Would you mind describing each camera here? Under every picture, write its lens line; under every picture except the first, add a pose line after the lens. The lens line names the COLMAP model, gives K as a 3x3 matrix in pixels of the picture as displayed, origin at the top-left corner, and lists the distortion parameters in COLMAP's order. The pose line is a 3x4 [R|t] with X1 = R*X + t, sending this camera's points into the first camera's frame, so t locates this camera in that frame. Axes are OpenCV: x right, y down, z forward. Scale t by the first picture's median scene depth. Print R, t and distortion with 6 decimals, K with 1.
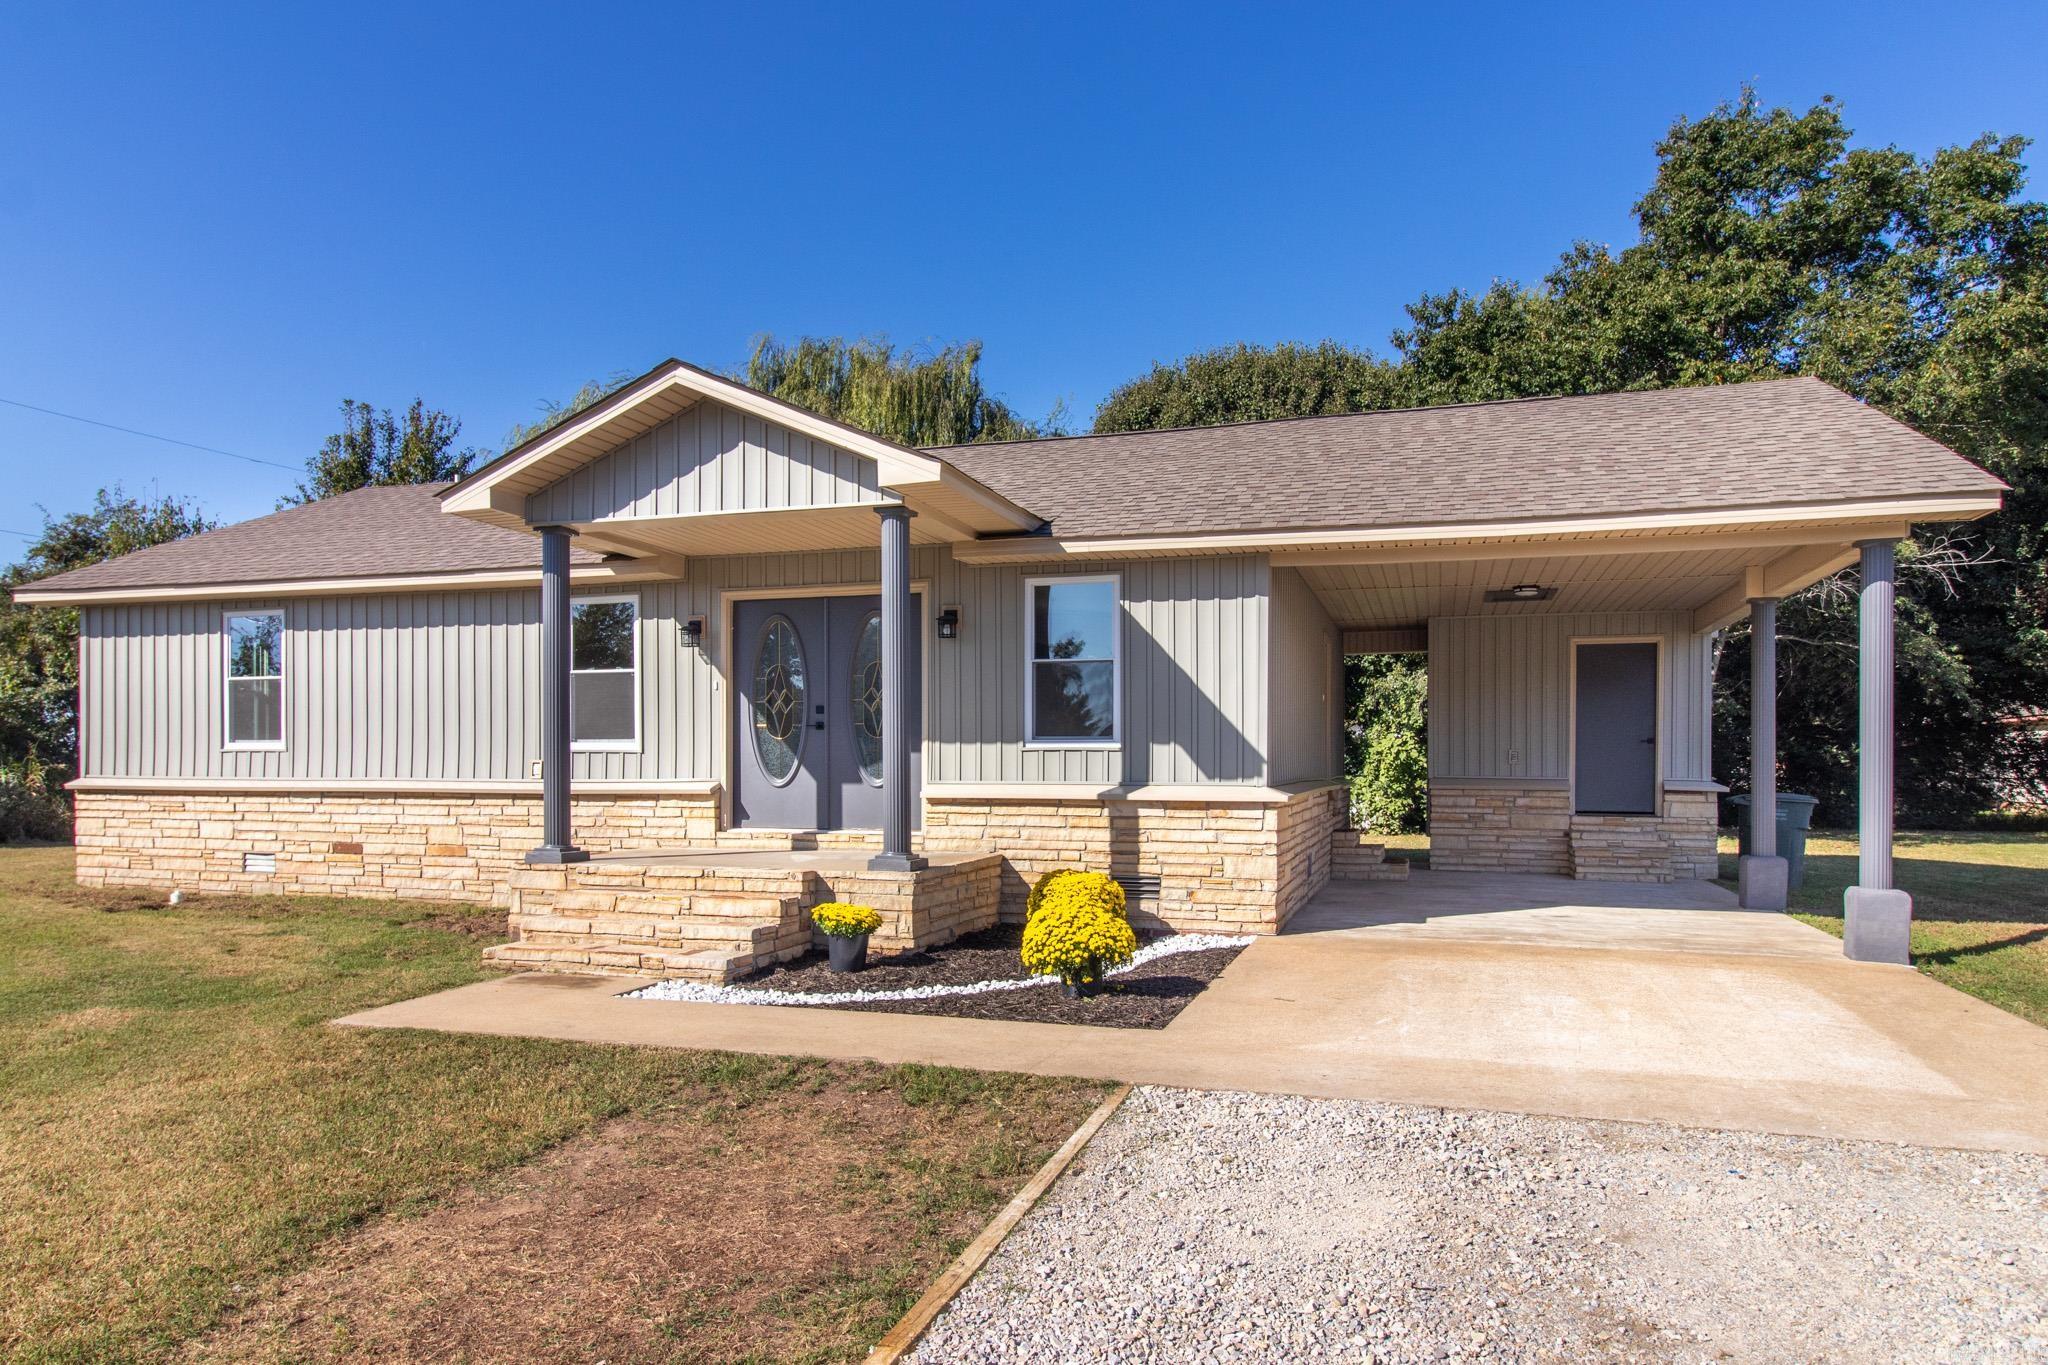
lens RADIAL K [[1307.8, 0, 1018.8], [0, 1307.8, 769.9], [0, 0, 1]] dist [0.019254, -0.000345]
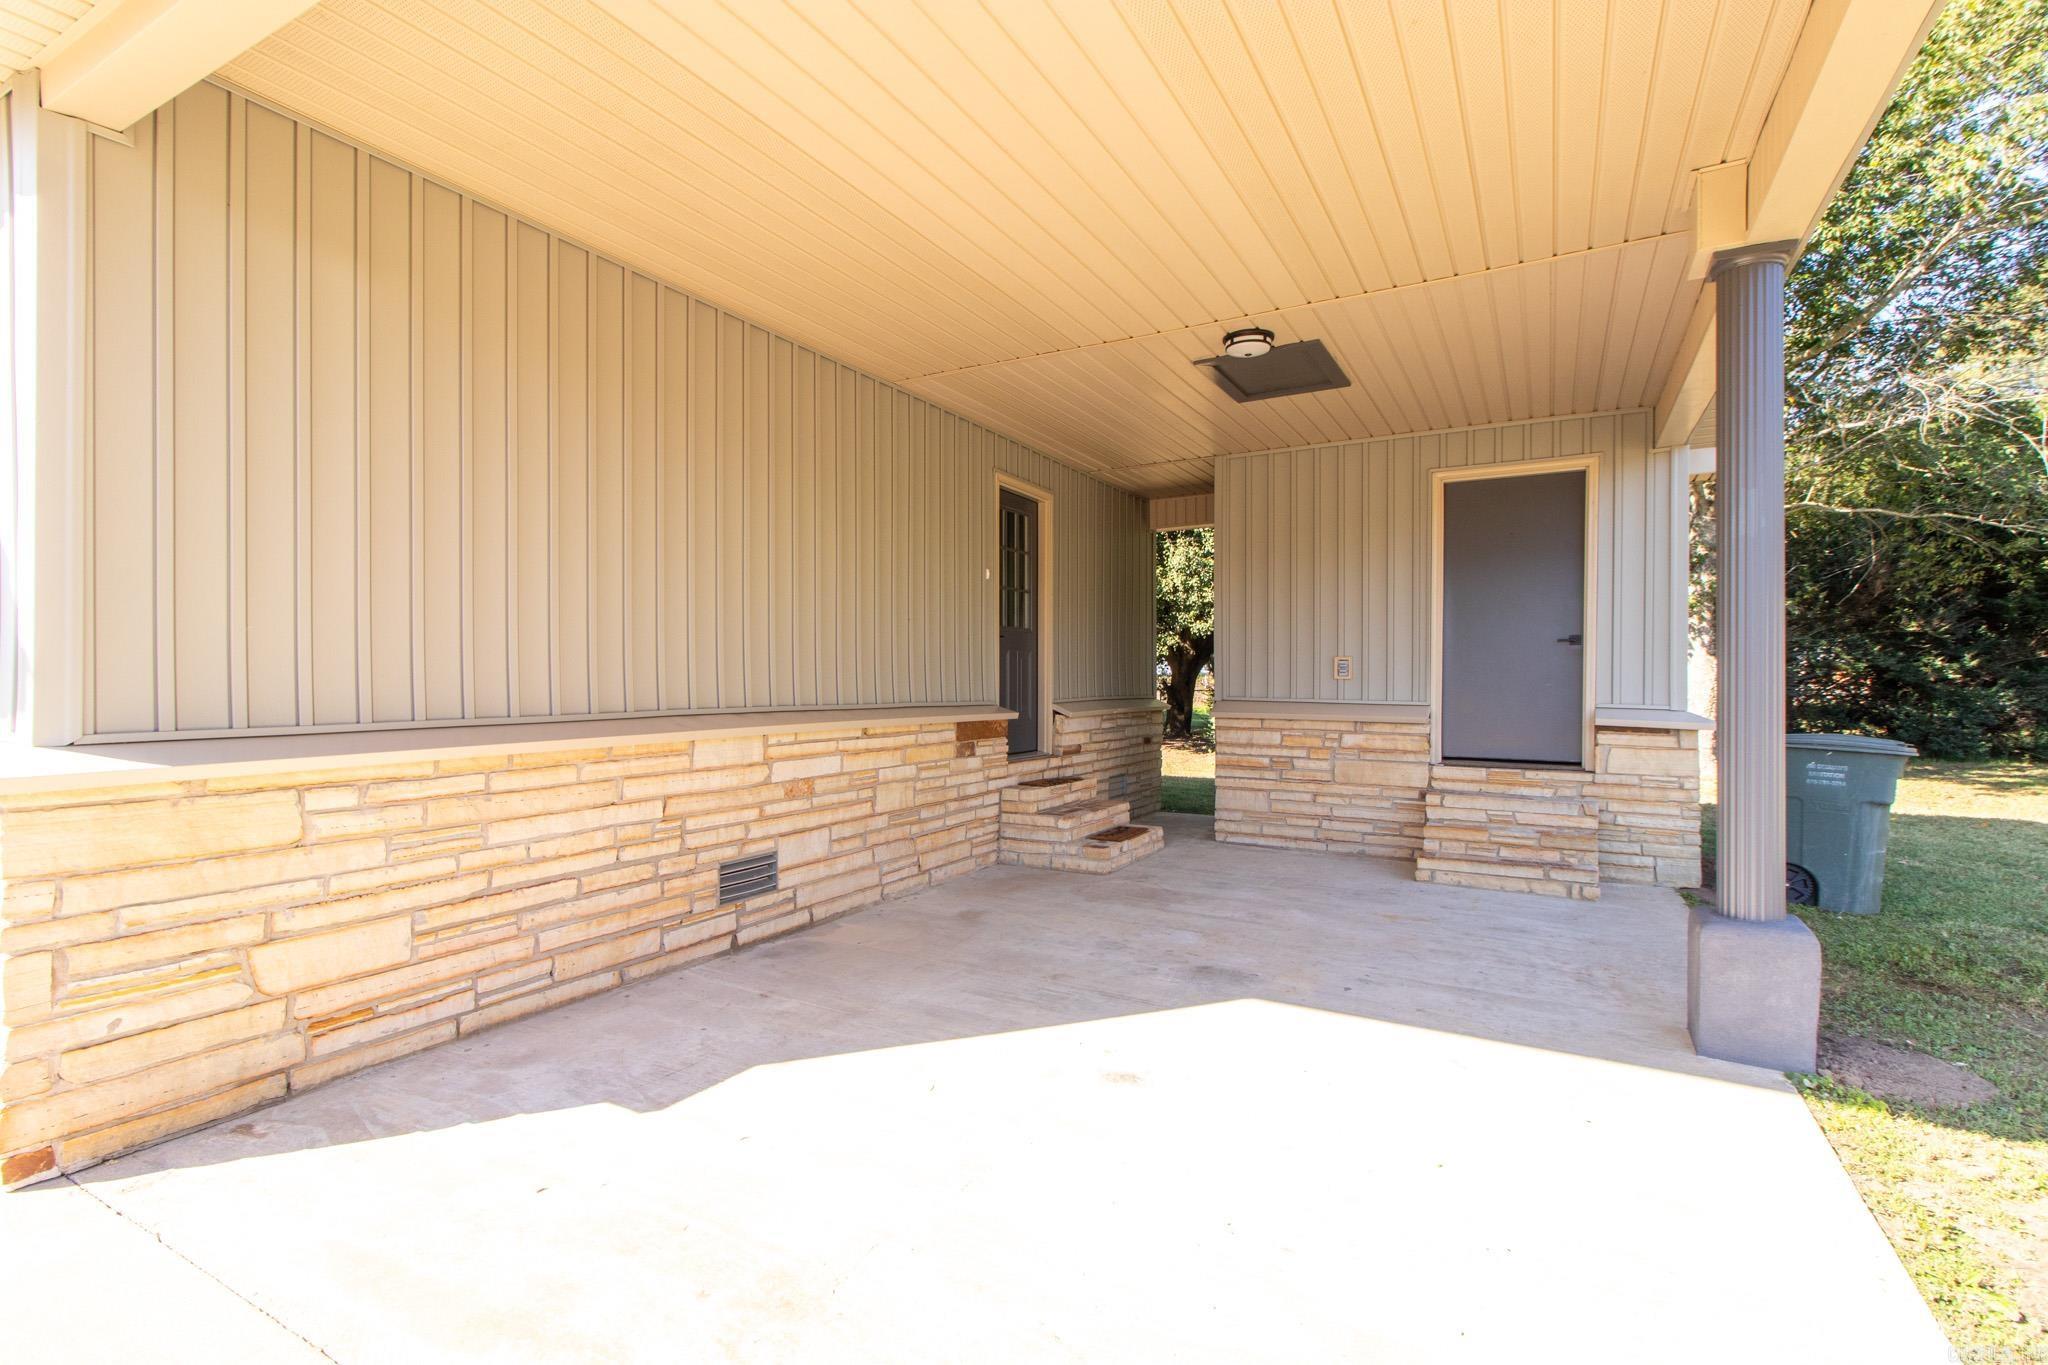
lens RADIAL K [[914.8, 0, 1024.0], [0, 914.8, 682.5], [0, 0, 1]] dist [0.001806, 0.000323]
pose [[0.974802, 0.000754, -0.223070, 0.338499], [-0.000990, 0.999999, -0.000945, -0.002525], [0.223069, 0.001142, 0.974802, 0.558991]]
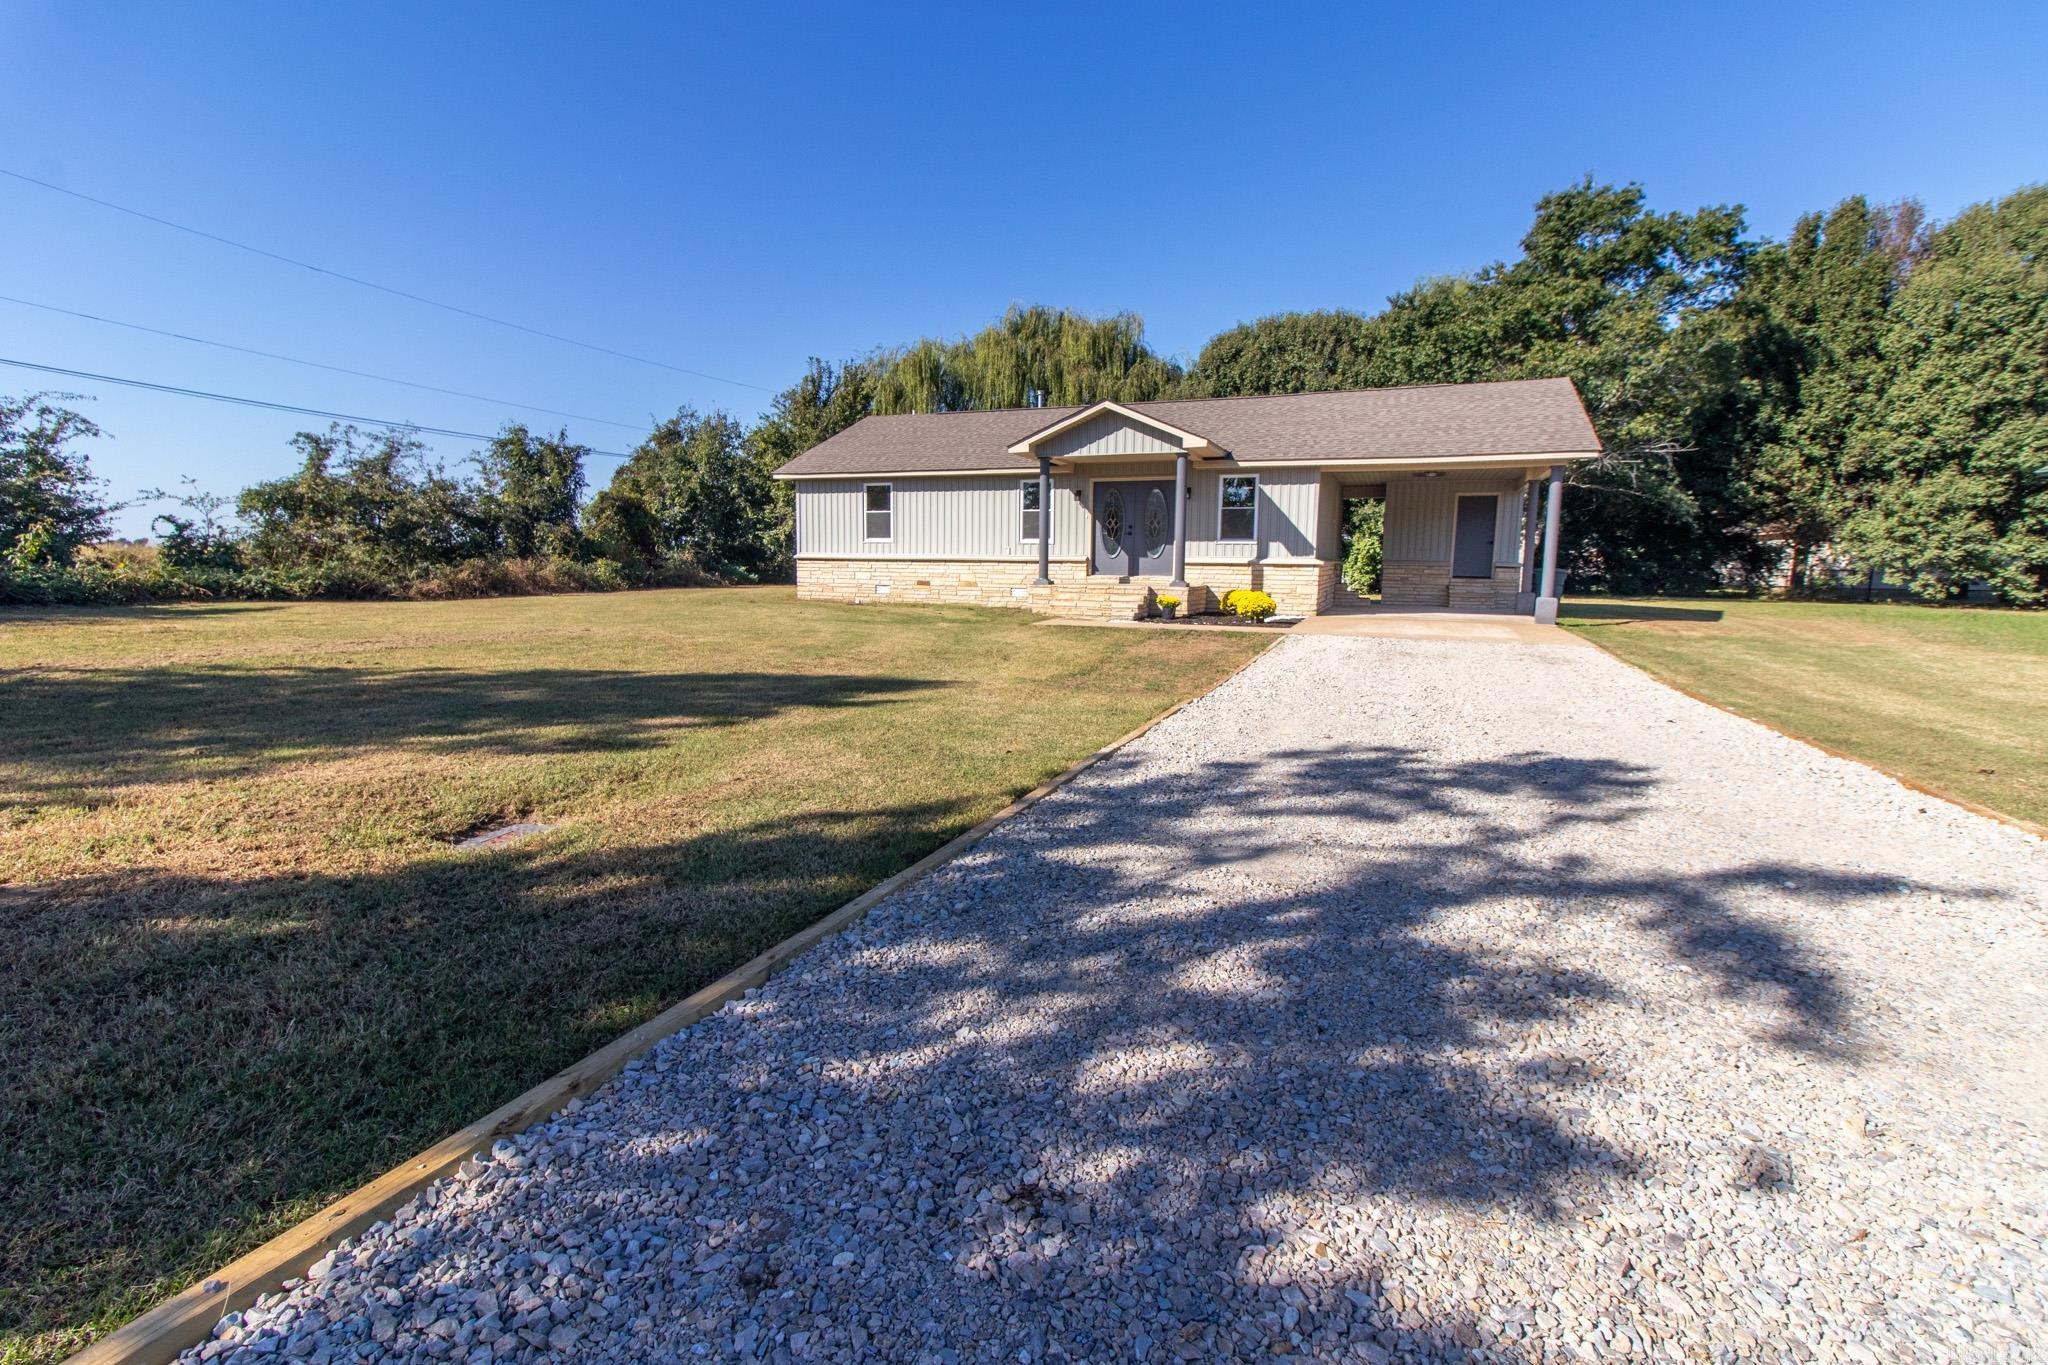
lens RADIAL K [[914.8, 0, 1024.0], [0, 914.8, 682.5], [0, 0, 1]] dist [0.001806, 0.000323]
pose [[0.997041, 0.018431, -0.074633, -0.154768], [-0.008625, 0.991522, 0.129649, 0.016370], [0.076390, -0.128622, 0.988747, -0.545914]]
